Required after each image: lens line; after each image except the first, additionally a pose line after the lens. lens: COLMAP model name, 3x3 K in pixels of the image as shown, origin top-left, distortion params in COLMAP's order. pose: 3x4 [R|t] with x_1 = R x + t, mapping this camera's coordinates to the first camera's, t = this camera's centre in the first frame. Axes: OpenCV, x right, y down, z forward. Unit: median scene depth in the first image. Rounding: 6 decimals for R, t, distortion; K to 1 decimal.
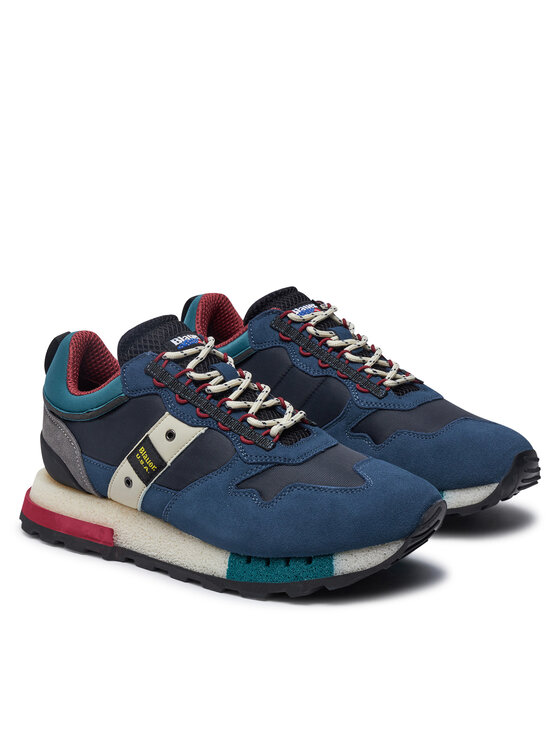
lens RADIAL K [[1462.0, 0, 280.0], [0, 1462.0, 373.0], [0, 0, 1]] dist [-0.007434, 0.055362]
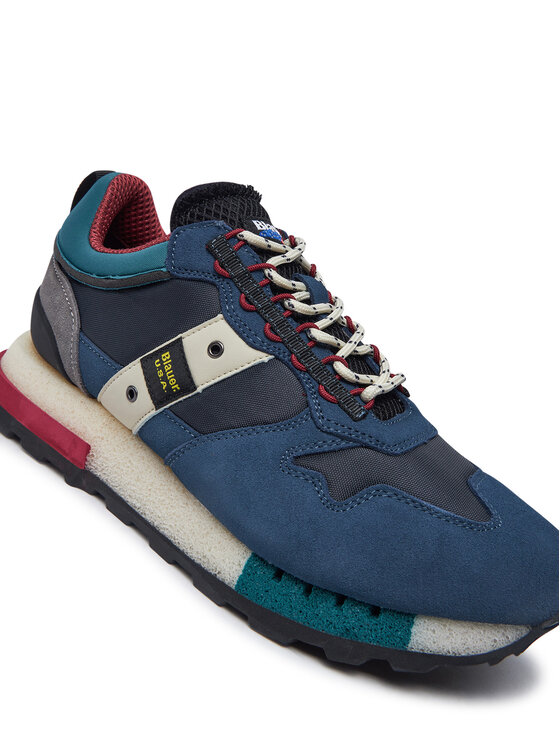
lens RADIAL K [[715.6, 0, 280.0], [0, 715.6, 373.0], [0, 0, 1]] dist [-0.007817, 0.000345]
pose [[0.943205, 0.309722, 0.120149, -0.082574], [-0.317294, 0.947031, 0.049578, 0.027162], [-0.098430, -0.084884, 0.991517, 0.670232]]
